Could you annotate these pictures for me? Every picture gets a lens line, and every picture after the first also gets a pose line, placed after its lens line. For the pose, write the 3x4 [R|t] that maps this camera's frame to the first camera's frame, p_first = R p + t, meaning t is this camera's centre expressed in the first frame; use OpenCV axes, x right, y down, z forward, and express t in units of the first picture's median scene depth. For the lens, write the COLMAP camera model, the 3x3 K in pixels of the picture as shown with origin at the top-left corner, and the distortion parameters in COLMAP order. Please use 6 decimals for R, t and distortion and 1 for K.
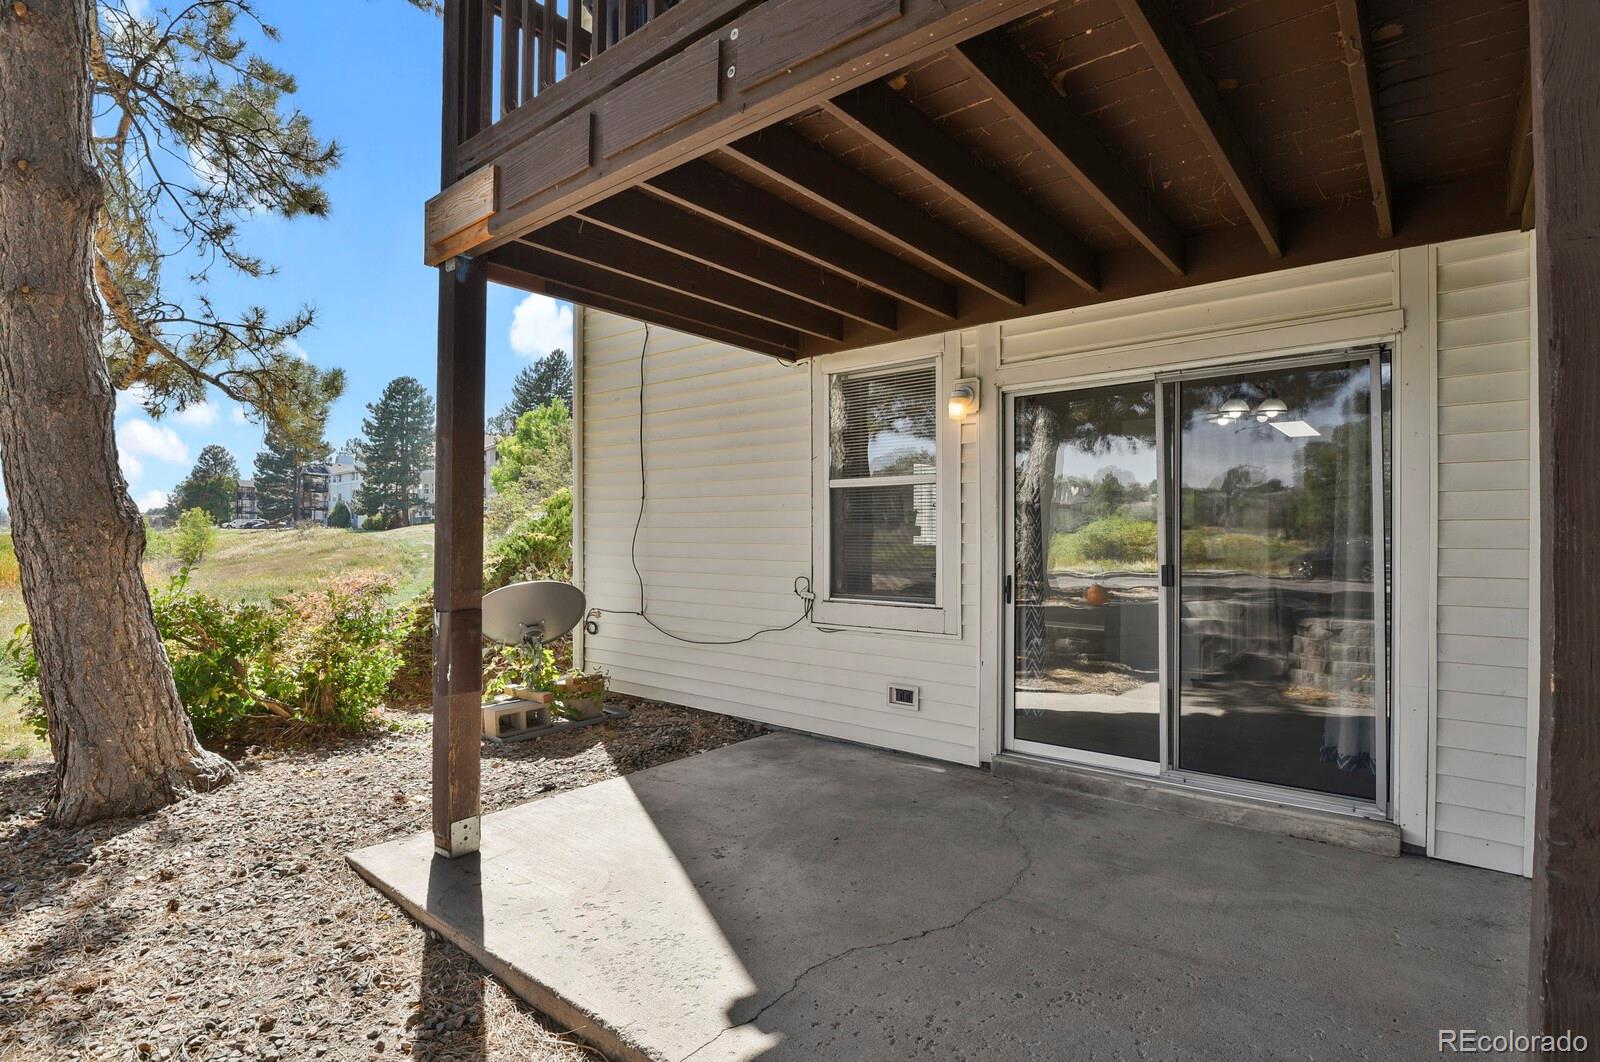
lens RADIAL K [[780.8, 0, 810.6], [0, 780.8, 541.2], [0, 0, 1]] dist [-0.021906, -0.006085]
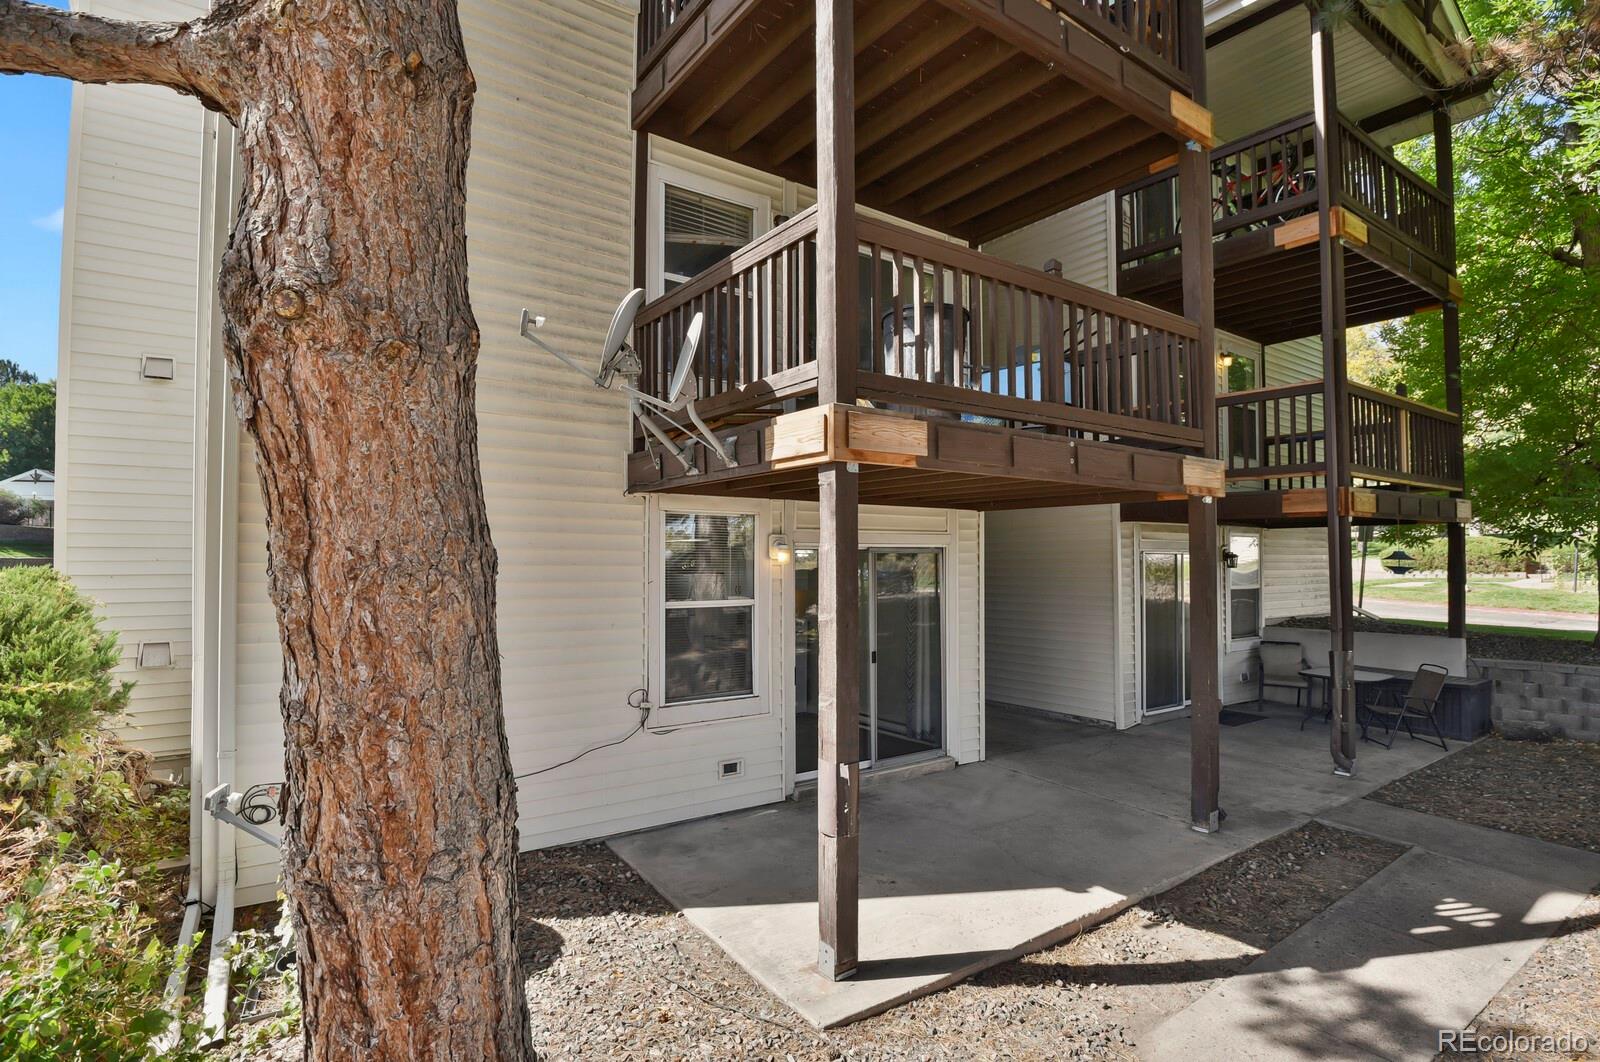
lens RADIAL K [[820.6, 0, 800.0], [0, 820.6, 531.0], [0, 0, 1]] dist [-0.001052, -0.000349]
pose [[0.260668, 0.031678, 0.964909, -1.230892], [0.003657, 0.999422, -0.033799, -0.158020], [-0.965422, 0.012339, 0.260401, 0.539481]]
